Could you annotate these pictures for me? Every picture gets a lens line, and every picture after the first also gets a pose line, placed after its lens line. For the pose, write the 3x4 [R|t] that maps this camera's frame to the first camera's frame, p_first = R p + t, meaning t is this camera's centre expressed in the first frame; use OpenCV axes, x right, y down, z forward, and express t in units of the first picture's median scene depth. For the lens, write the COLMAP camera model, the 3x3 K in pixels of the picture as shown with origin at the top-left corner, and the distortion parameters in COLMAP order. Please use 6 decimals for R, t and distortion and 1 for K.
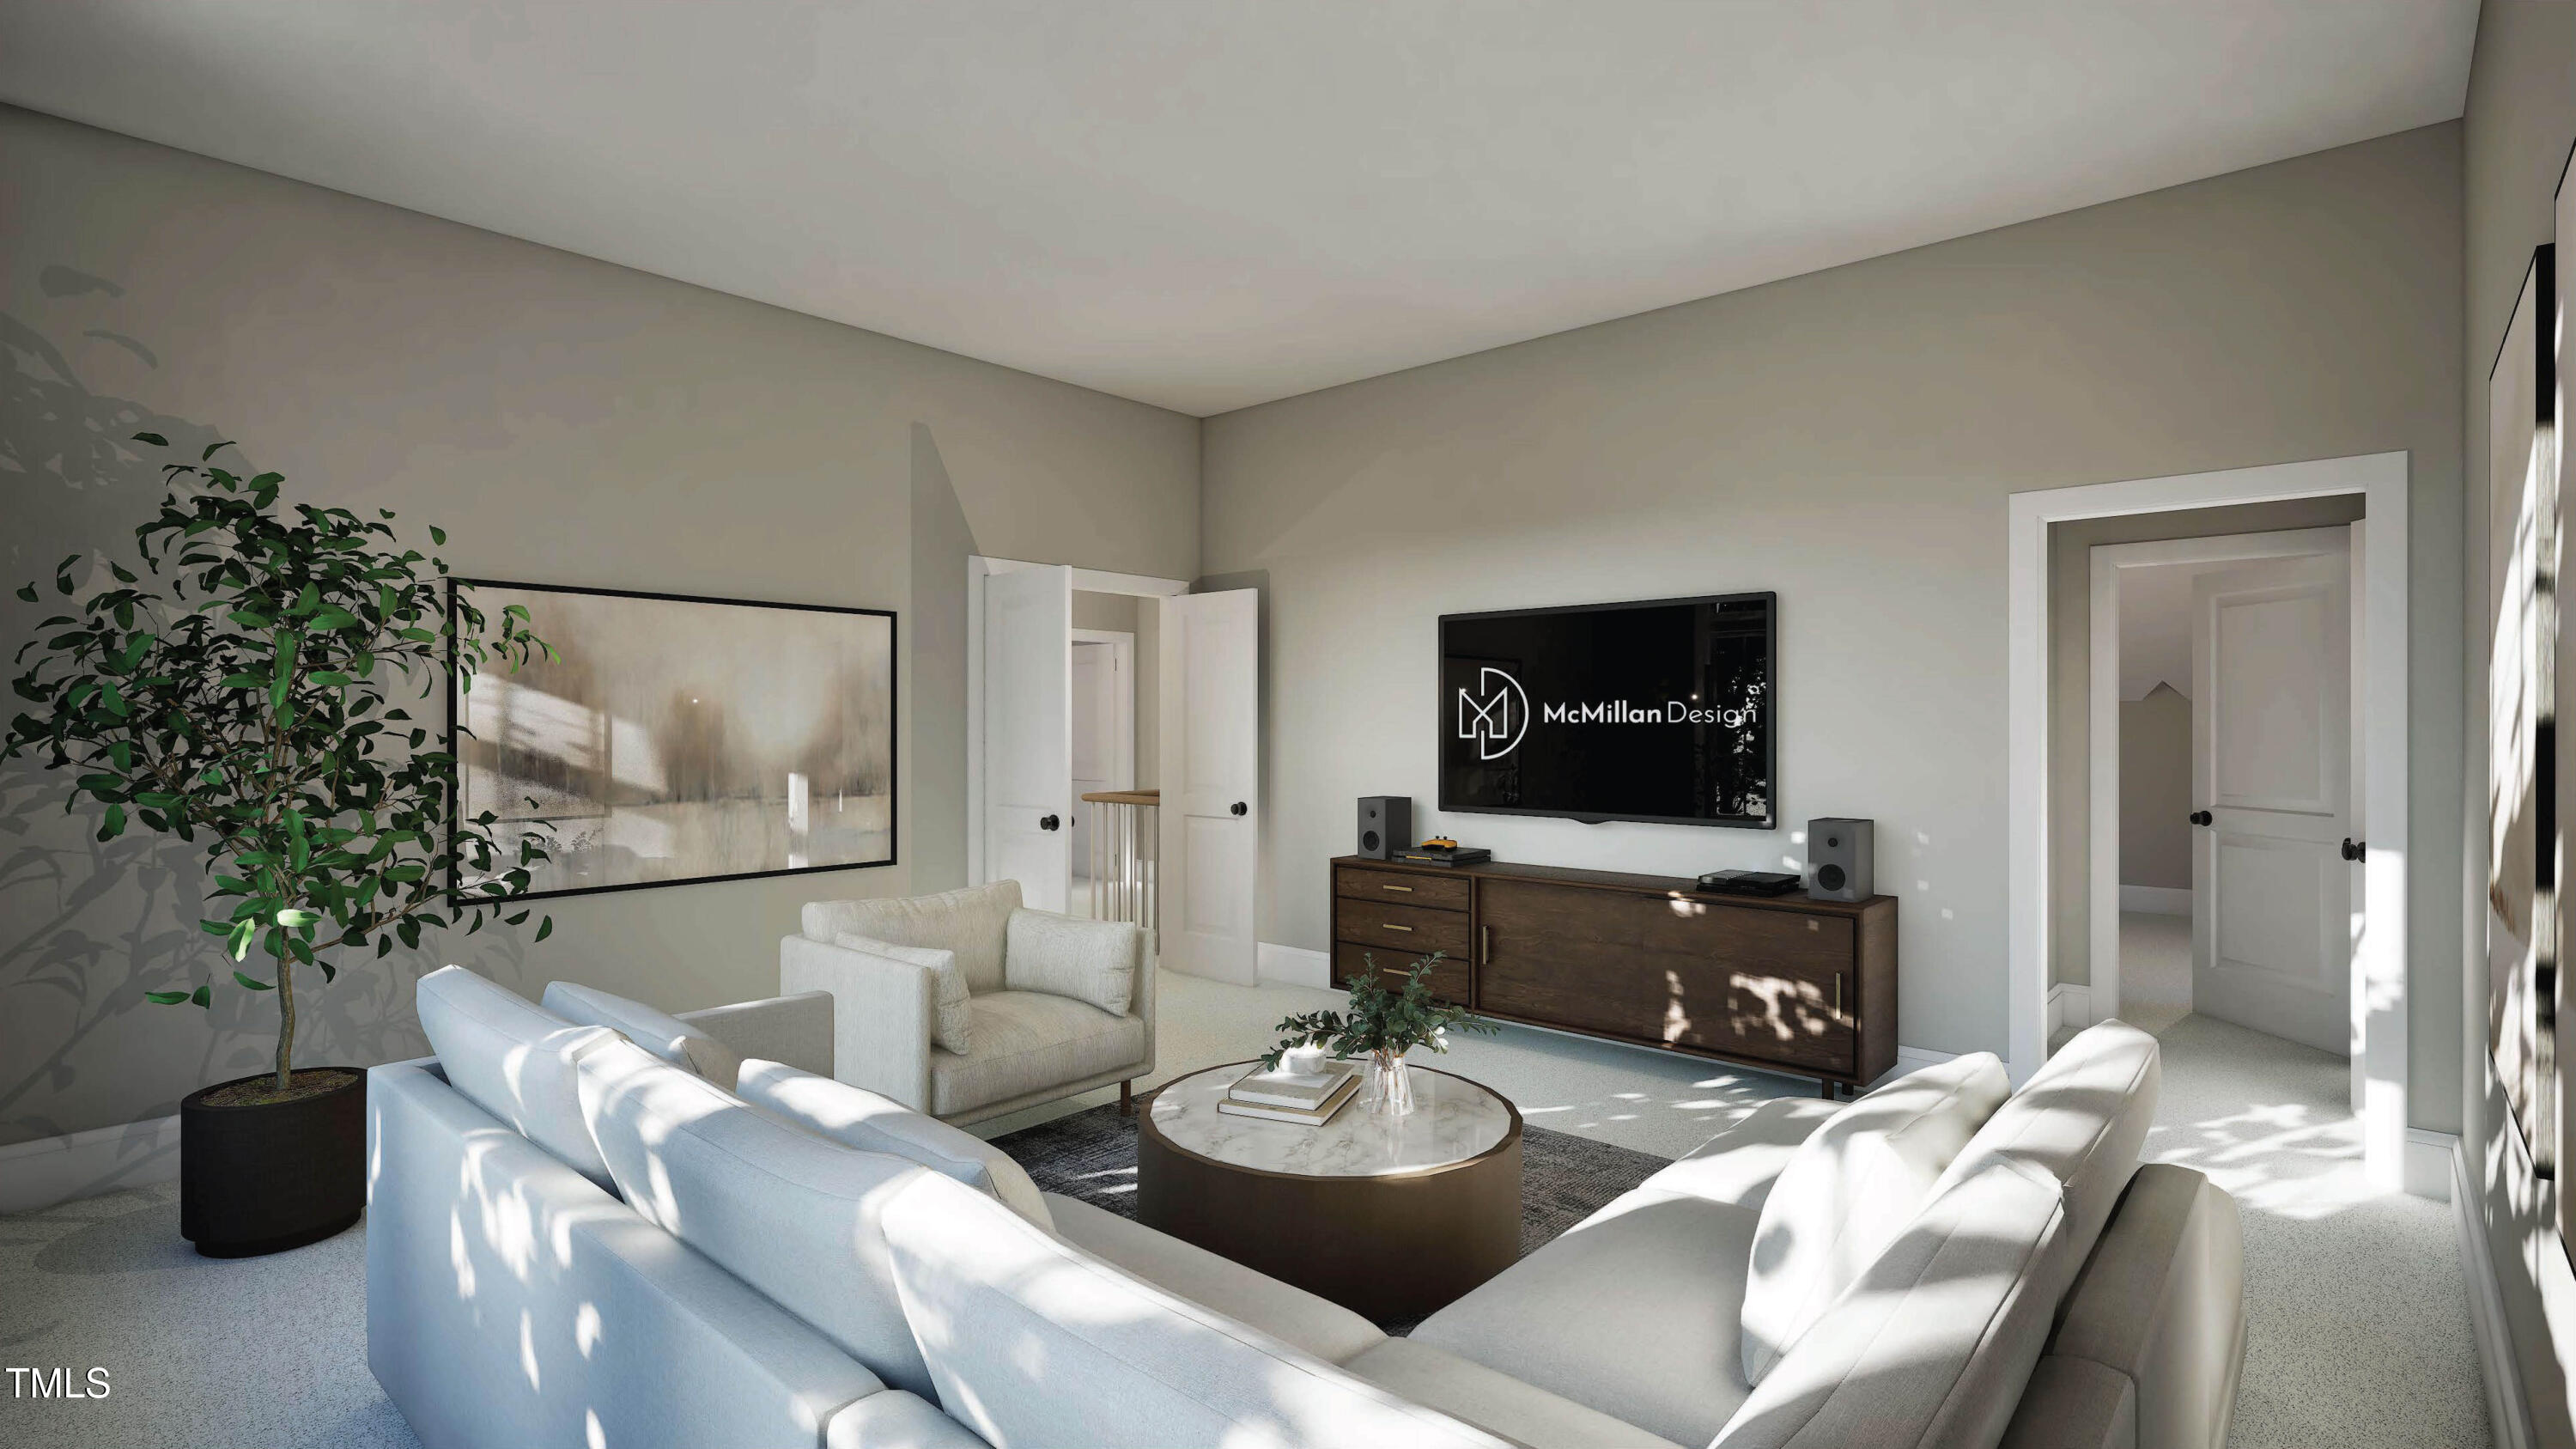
lens RADIAL K [[1263.7, 0, 1299.3], [0, 1263.7, 721.9], [0, 0, 1]] dist [-0.004237, -0.000457]
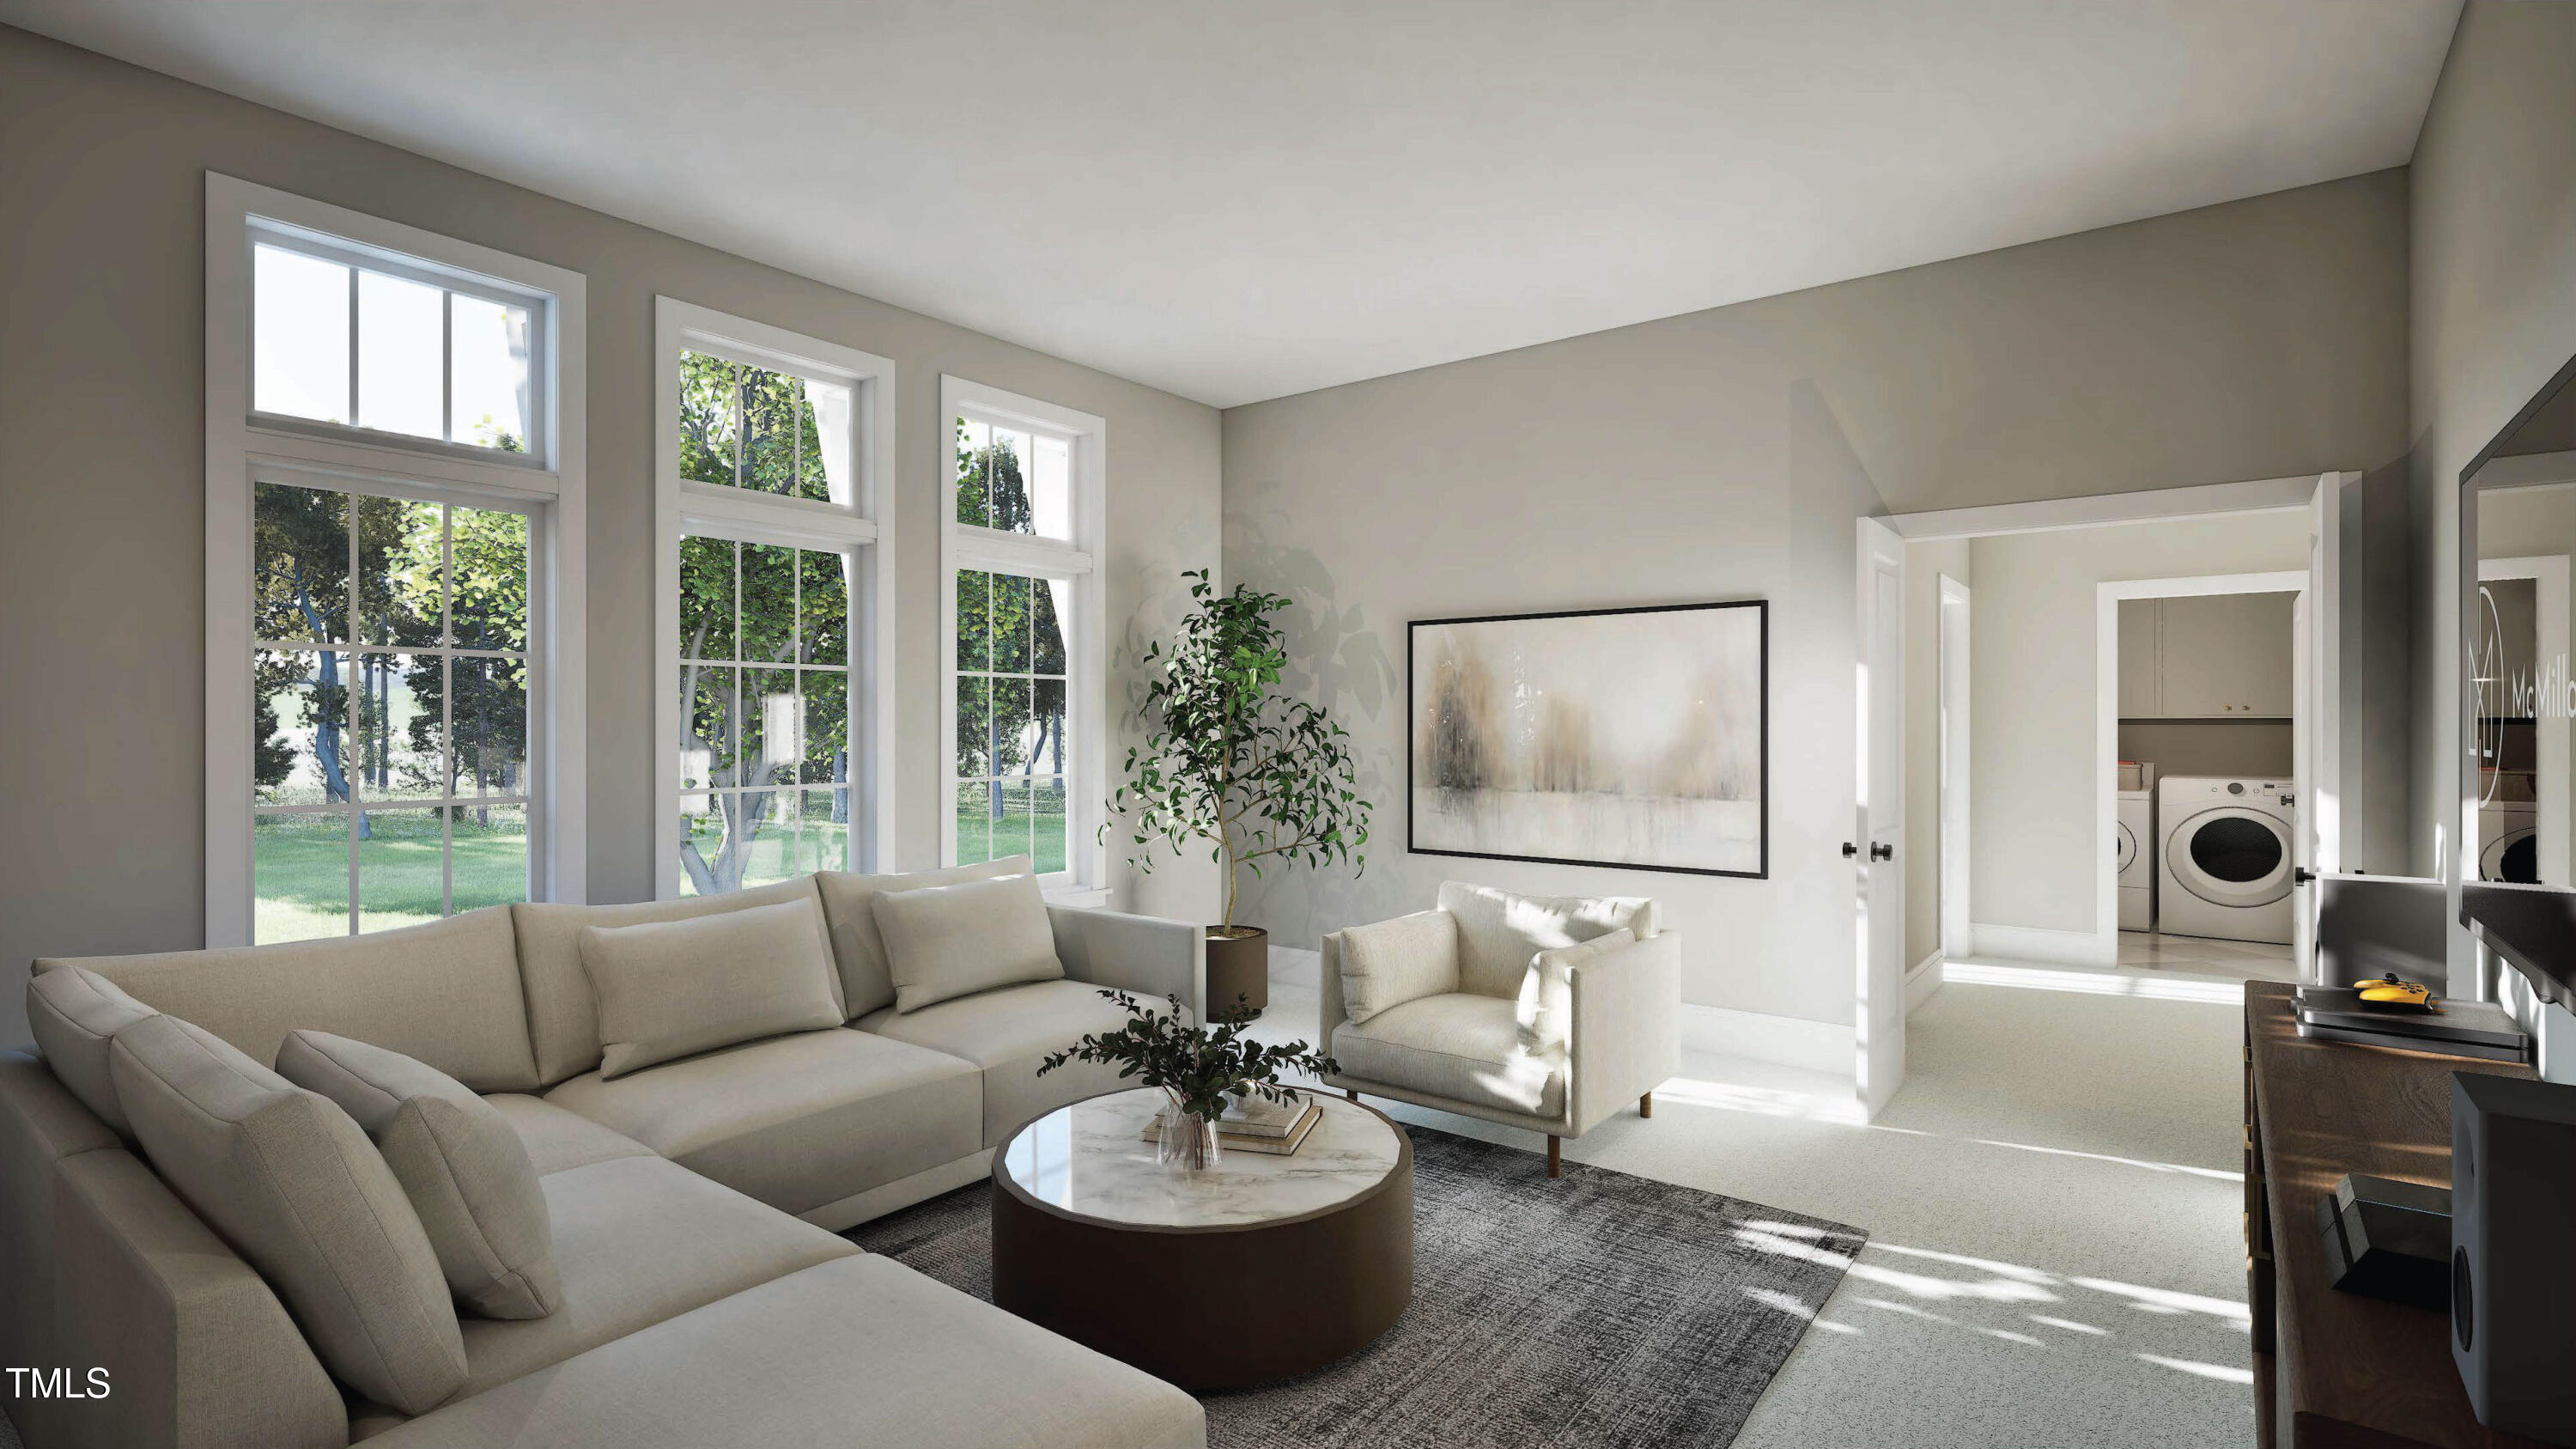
lens RADIAL K [[1263.7, 0, 1299.3], [0, 1263.7, 721.9], [0, 0, 1]] dist [-0.004237, -0.000457]
pose [[0.086768, -0.002102, -0.996226, 0.609079], [-0.001888, 0.999996, -0.002275, 0.003244], [0.996227, 0.002079, 0.086763, 0.648312]]
